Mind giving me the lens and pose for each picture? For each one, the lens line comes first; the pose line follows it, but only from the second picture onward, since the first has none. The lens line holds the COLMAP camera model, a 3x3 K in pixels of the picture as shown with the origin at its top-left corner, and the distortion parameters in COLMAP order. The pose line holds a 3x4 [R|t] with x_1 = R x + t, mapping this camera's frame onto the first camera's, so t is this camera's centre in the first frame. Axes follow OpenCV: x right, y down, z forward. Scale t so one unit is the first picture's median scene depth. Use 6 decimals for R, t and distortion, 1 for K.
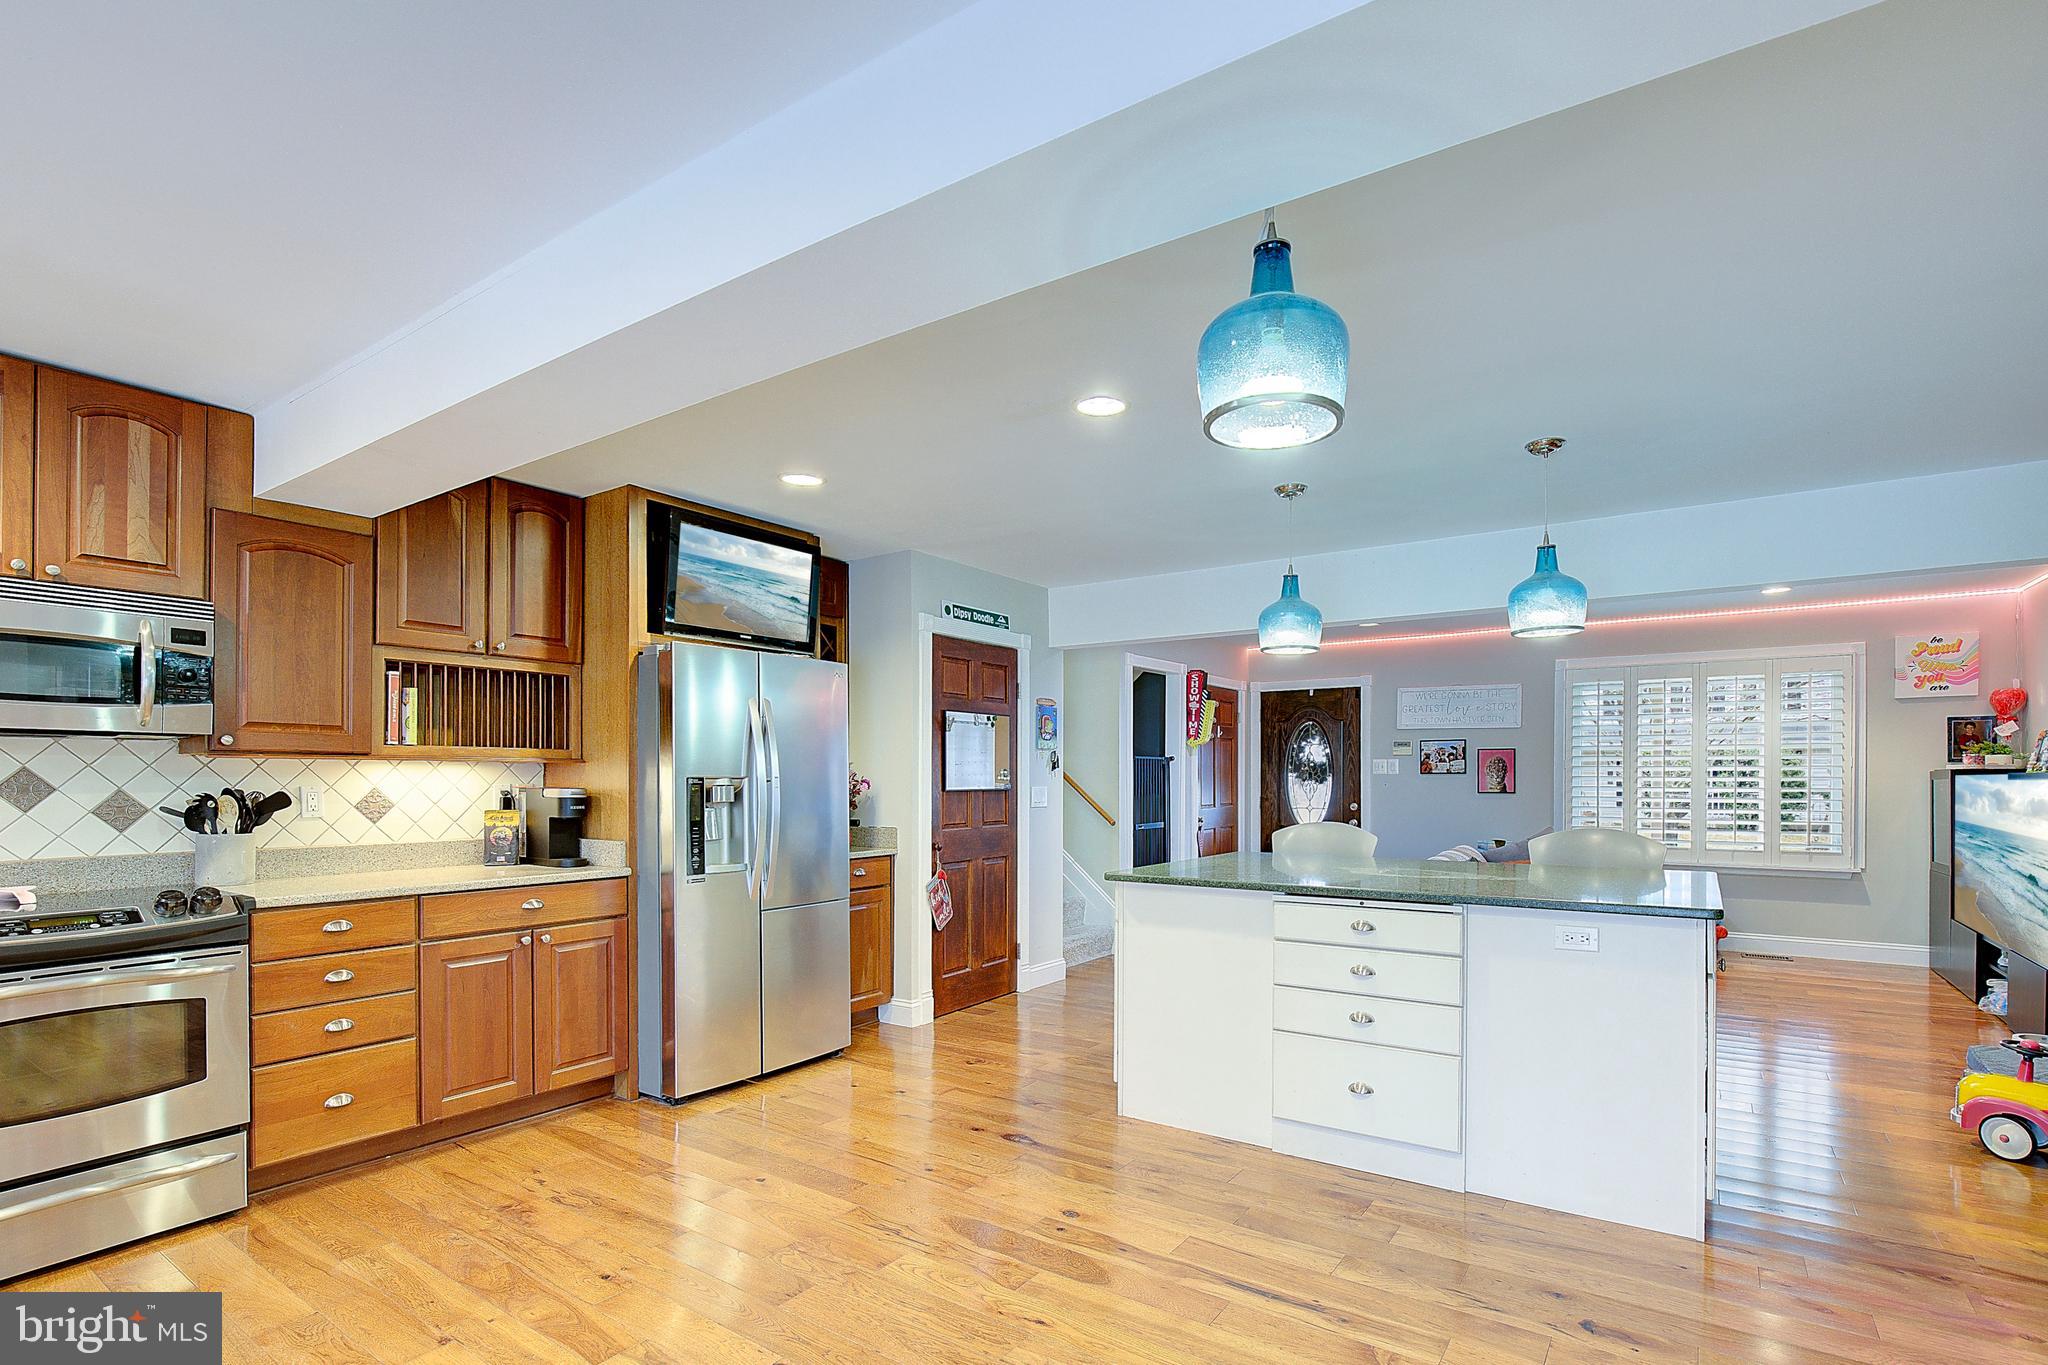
lens RADIAL K [[967.9, 0, 1044.7], [0, 967.9, 793.6], [0, 0, 1]] dist [-0.019755, 0.001027]
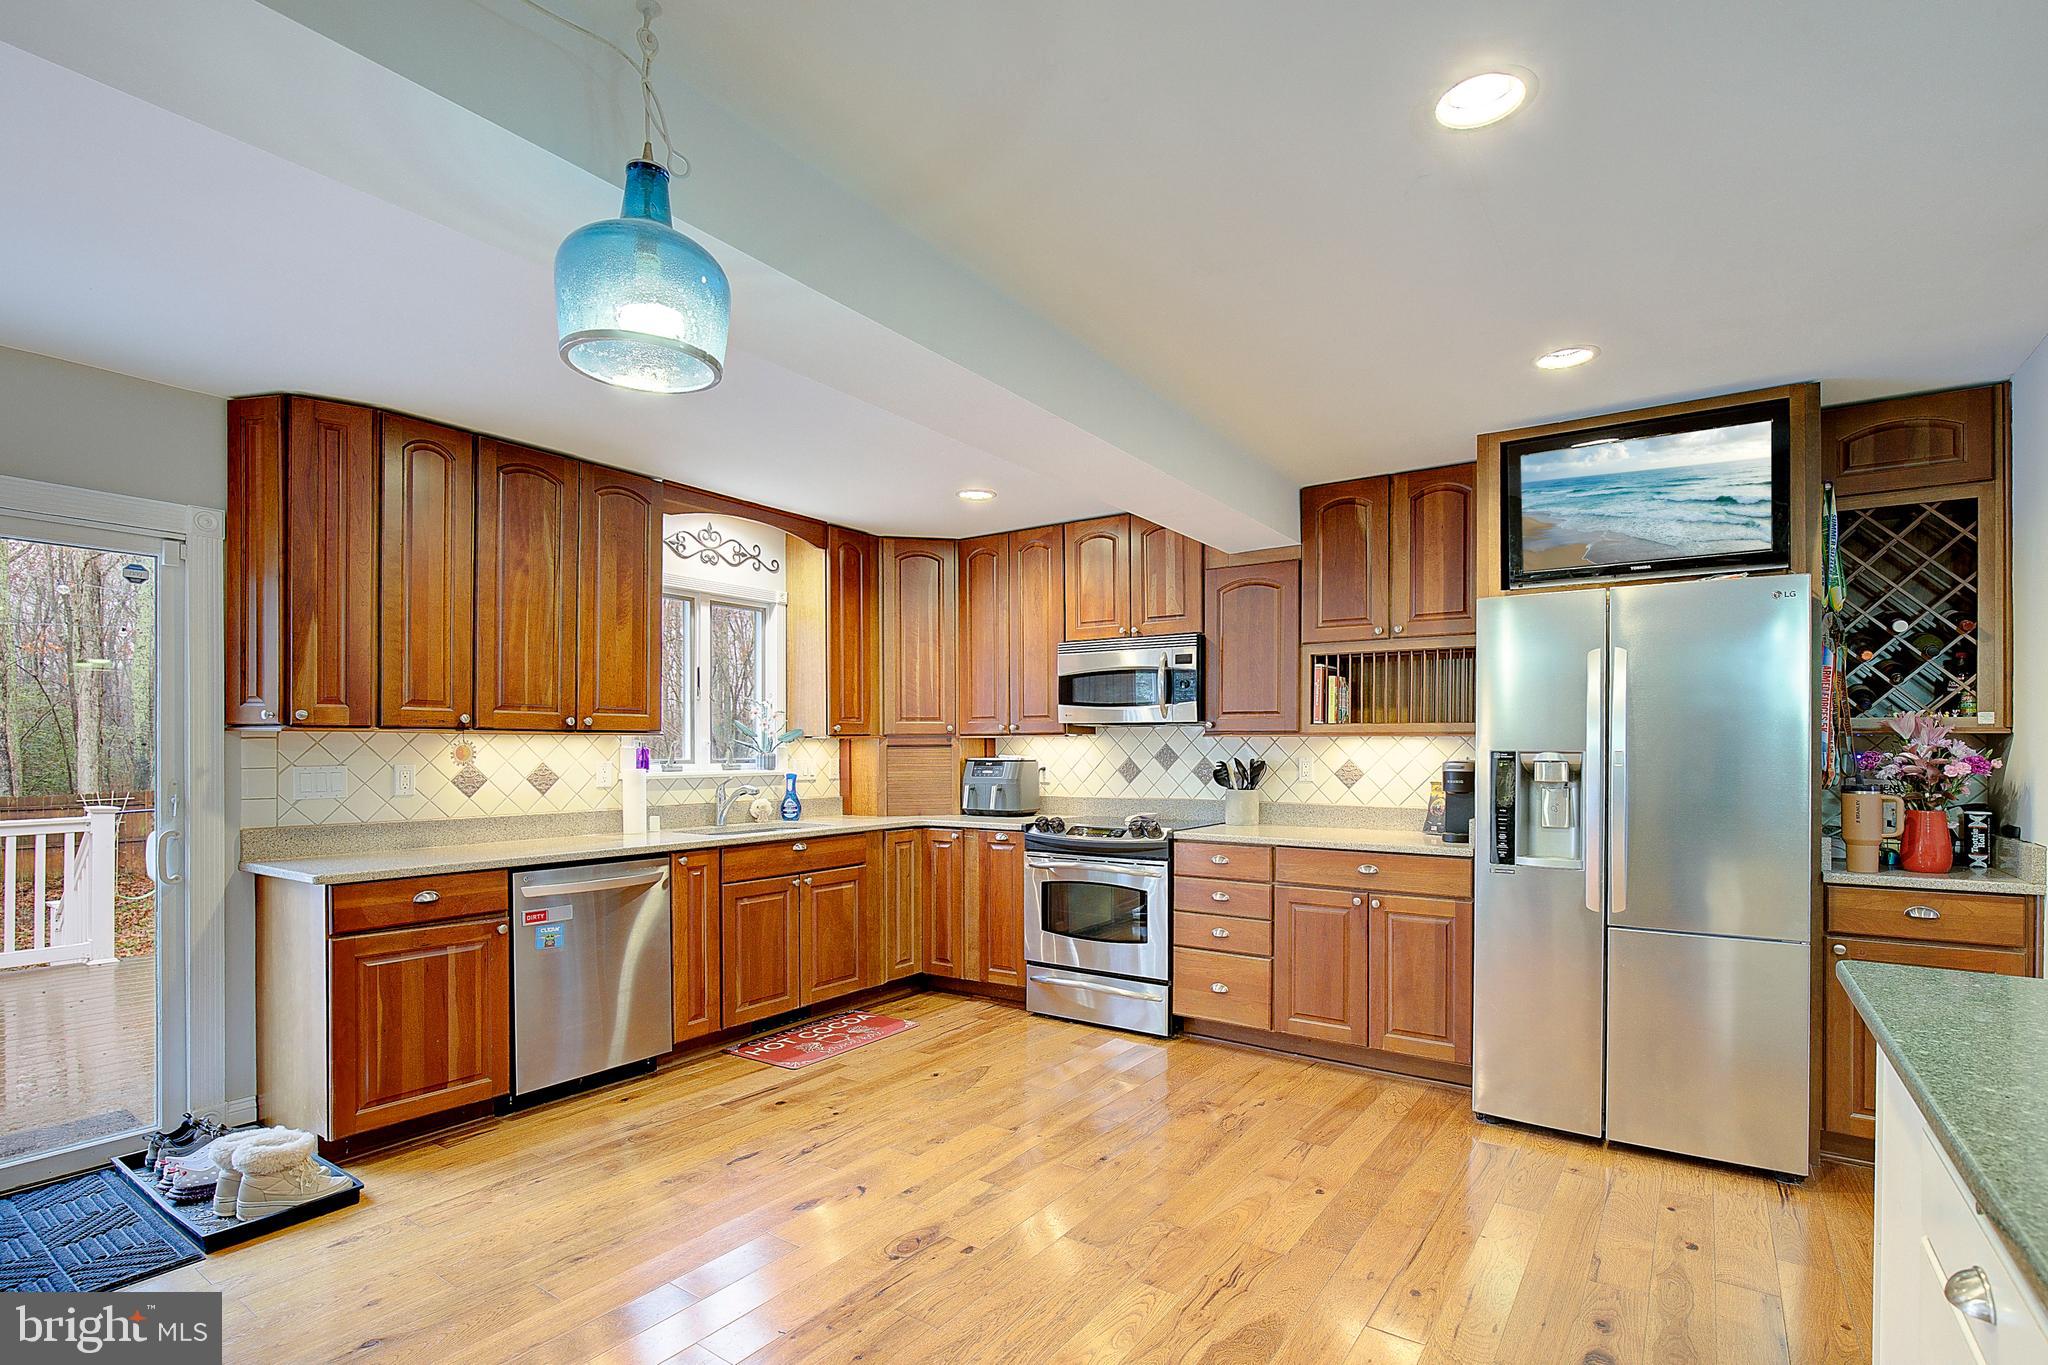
lens RADIAL K [[956.8, 0, 1050.6], [0, 956.8, 747.1], [0, 0, 1]] dist [-0.016631, 0.000203]
pose [[0.003621, -0.001310, -0.999993, 0.333807], [-0.017822, 0.999840, -0.001374, -0.008286], [0.999835, 0.017827, 0.003598, 0.403285]]
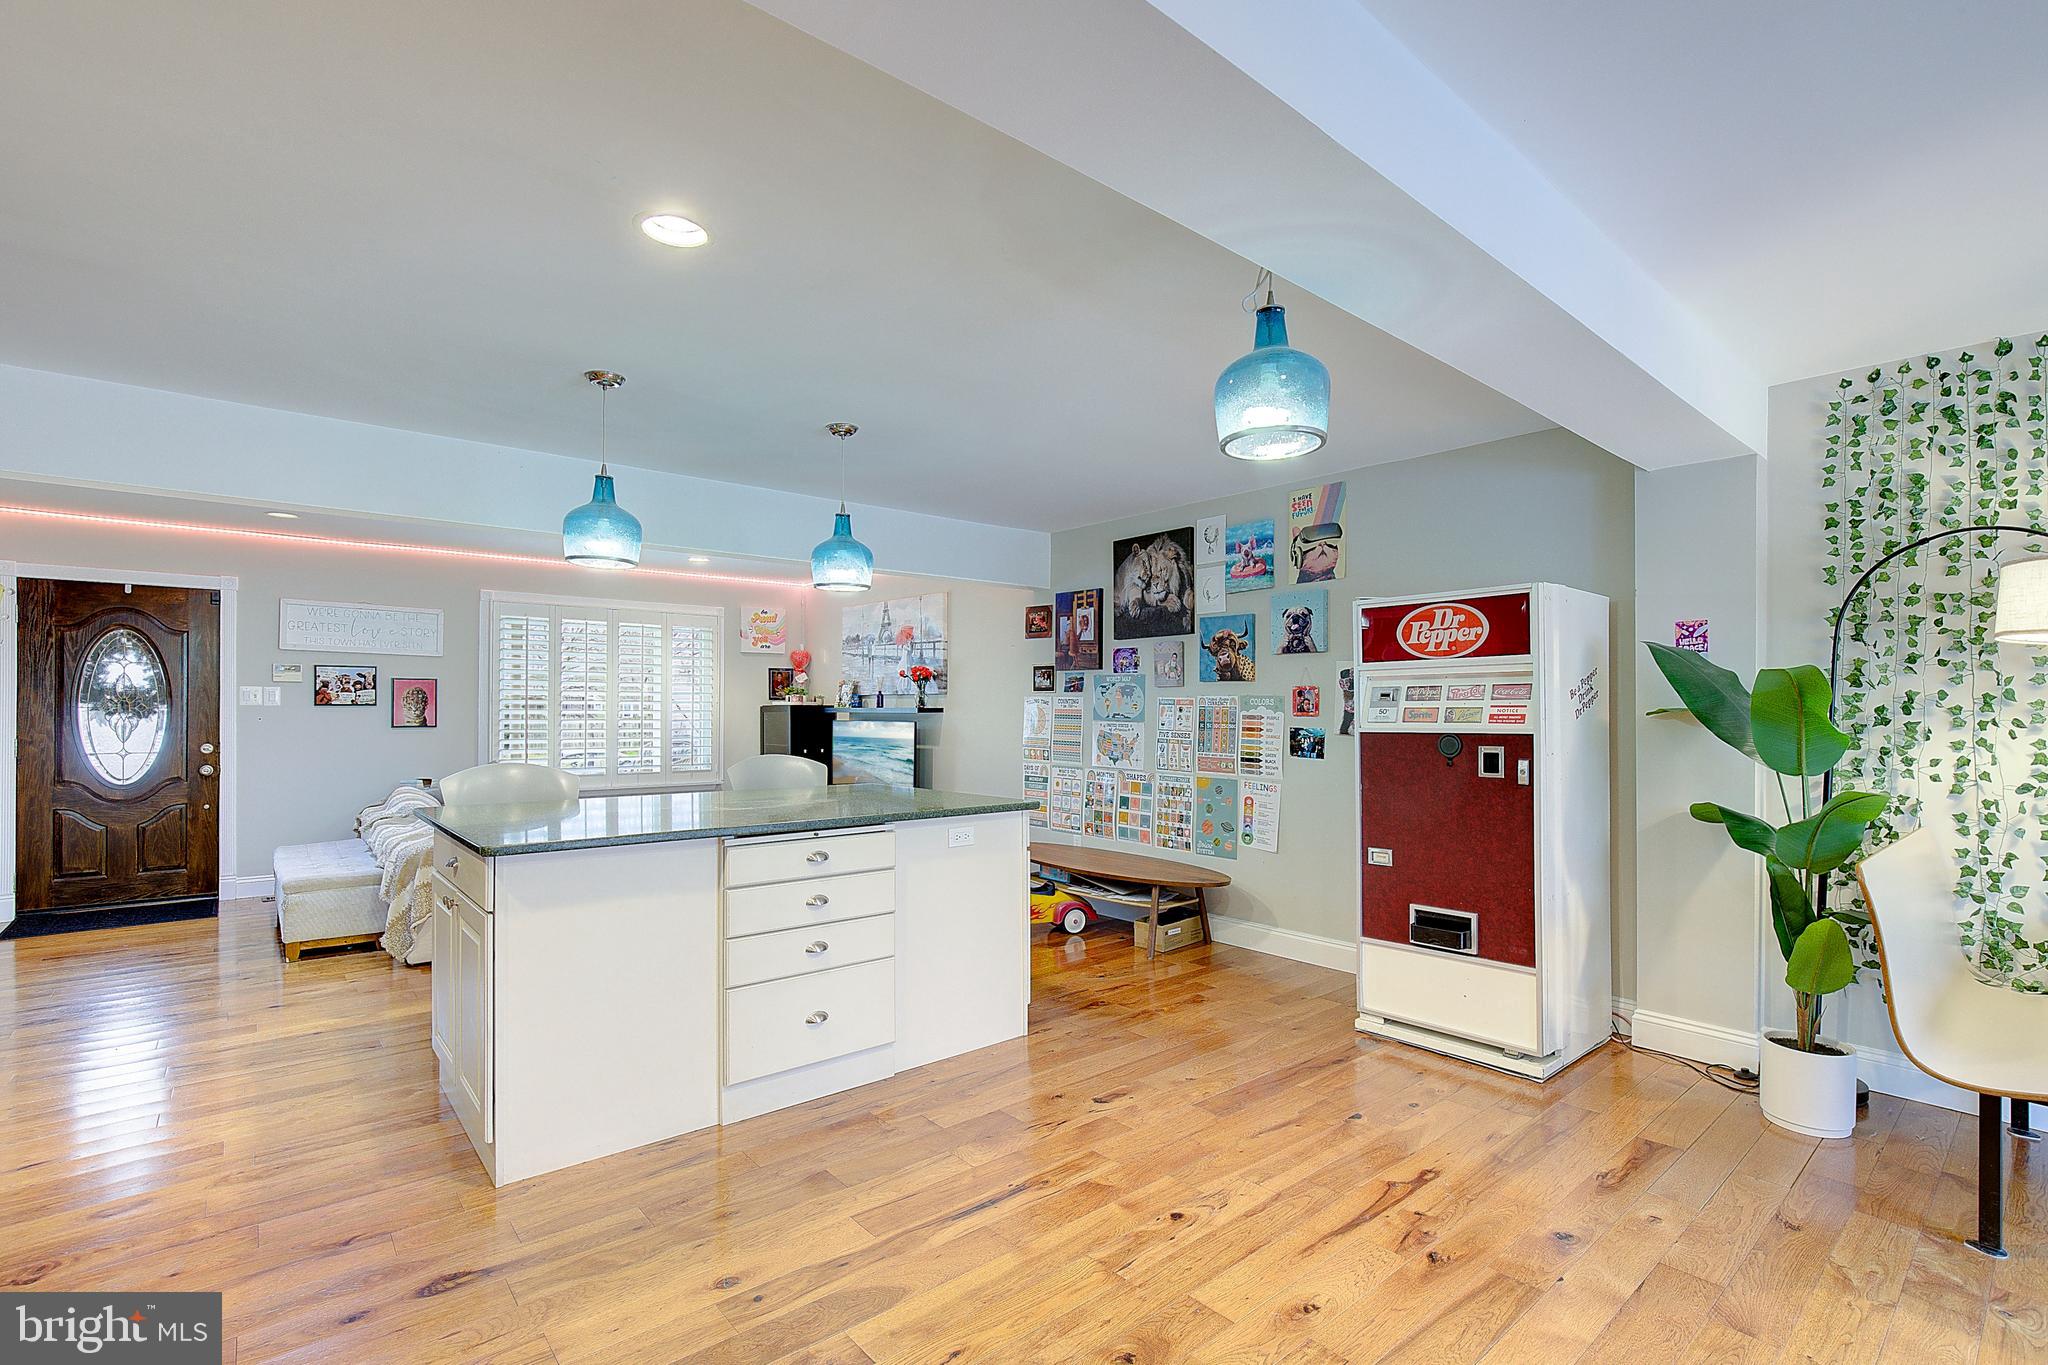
lens RADIAL K [[940.0, 0, 1047.7], [0, 940.0, 701.7], [0, 0, 1]] dist [-0.015409, 0.000507]
pose [[0.256584, 0.010741, 0.966462, -0.316114], [0.013567, 0.999800, -0.014713, -0.005082], [-0.966427, 0.016887, 0.256387, 0.281626]]
